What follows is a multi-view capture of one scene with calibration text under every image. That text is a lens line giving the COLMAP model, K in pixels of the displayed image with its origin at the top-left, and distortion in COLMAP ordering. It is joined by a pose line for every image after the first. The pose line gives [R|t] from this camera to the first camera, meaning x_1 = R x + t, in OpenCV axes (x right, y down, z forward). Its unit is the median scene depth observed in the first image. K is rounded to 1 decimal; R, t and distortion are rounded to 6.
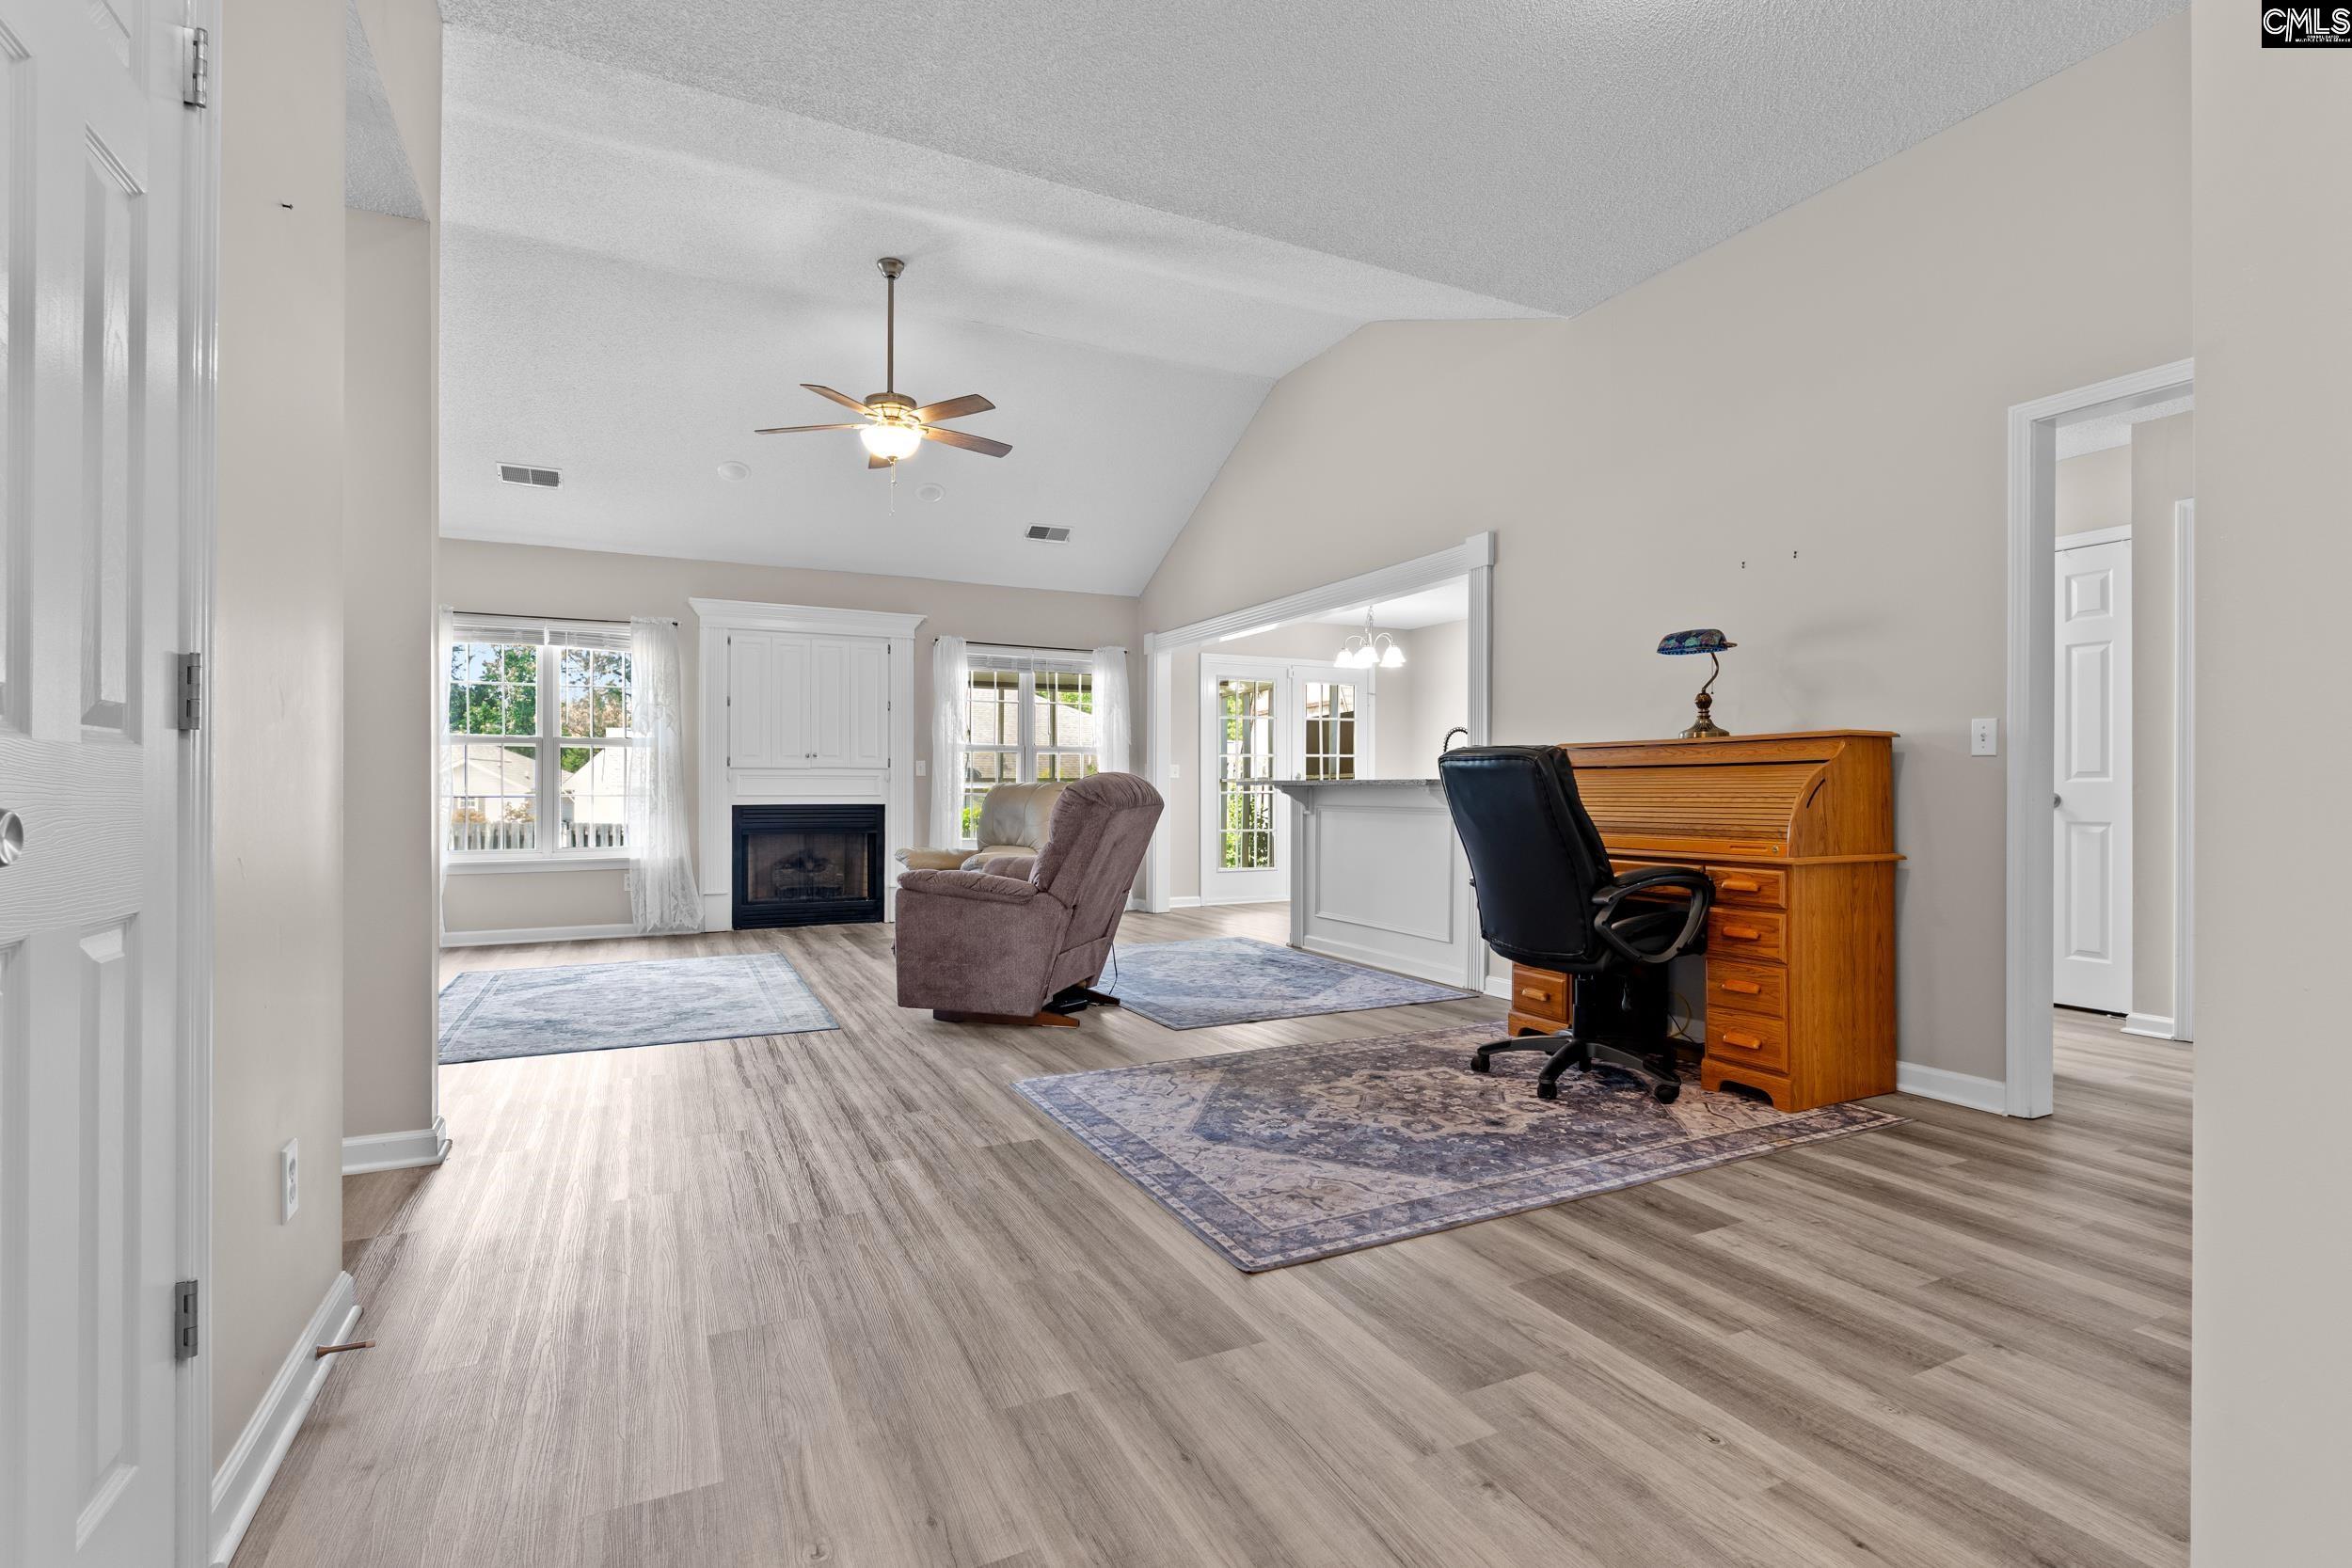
lens RADIAL K [[1088.0, 0, 1172.3], [0, 1088.0, 799.3], [0, 0, 1]] dist [-0.006782, 0.001659]
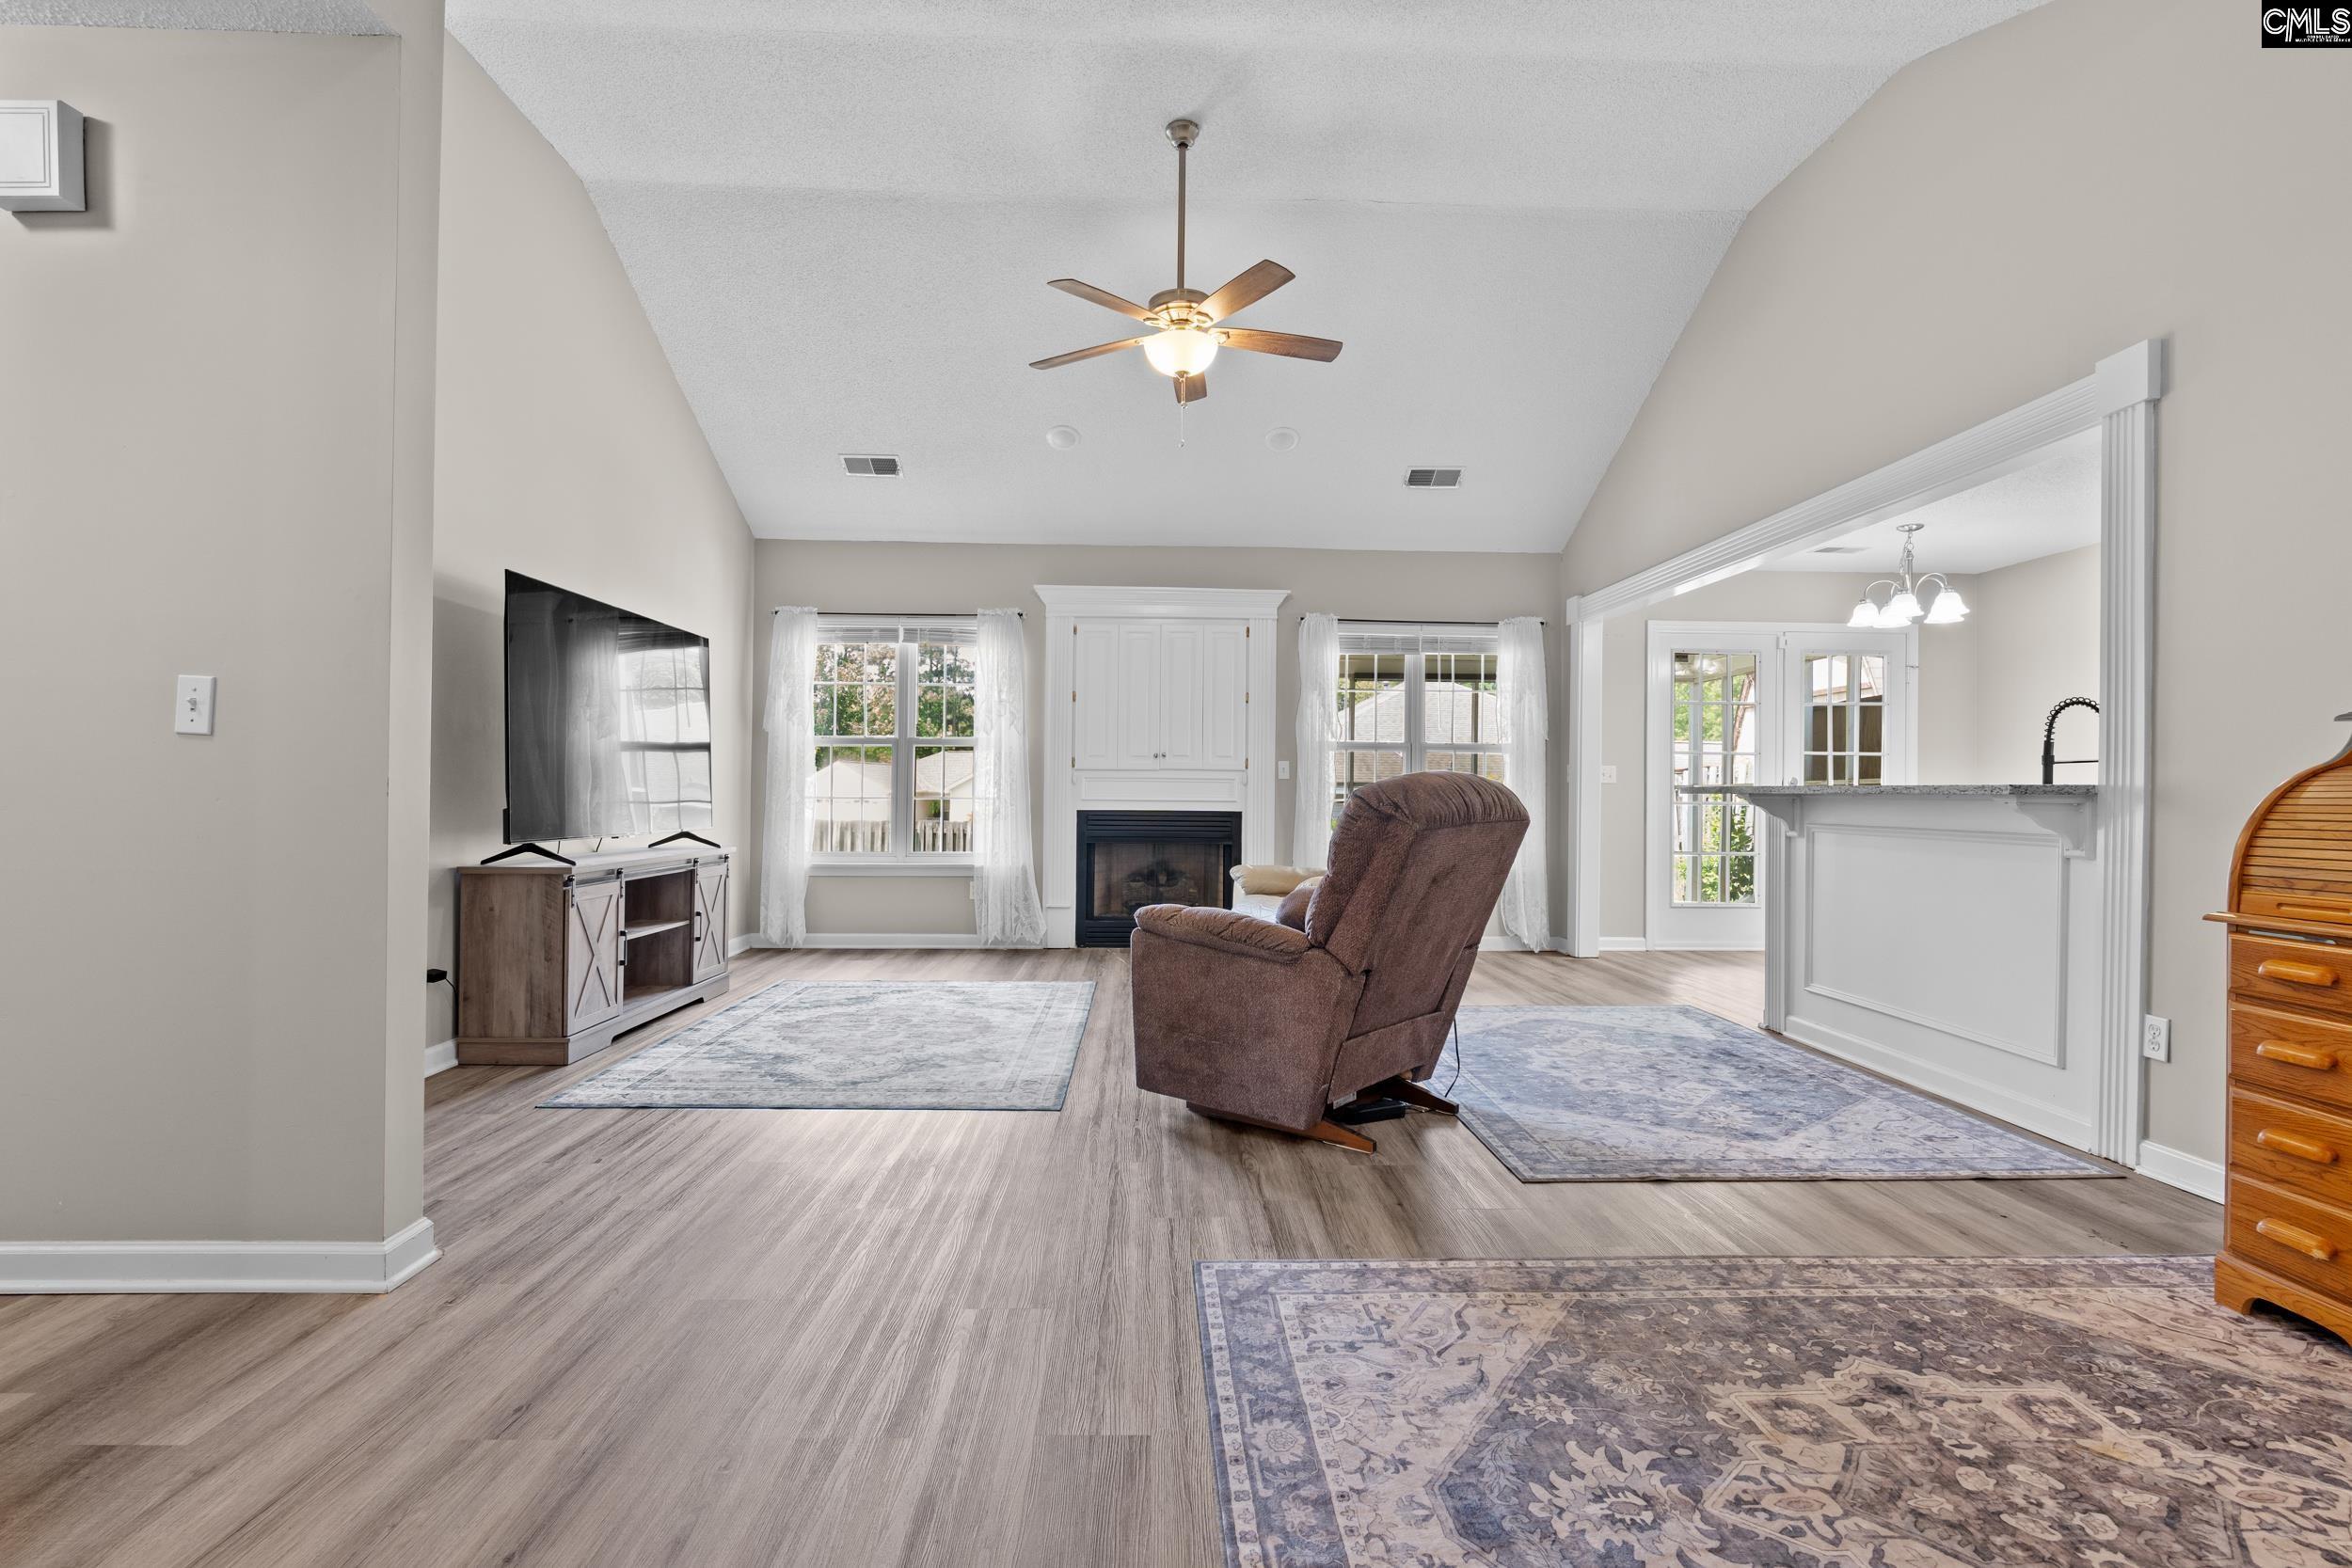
lens RADIAL K [[1088.0, 0, 1175.9], [0, 1088.0, 788.7], [0, 0, 1]] dist [-0.006782, 0.001659]
pose [[0.912489, 0.006643, -0.409048, 0.061265], [-0.012860, 0.999840, -0.012450, -0.003224], [0.408900, 0.016621, 0.912428, 0.279435]]
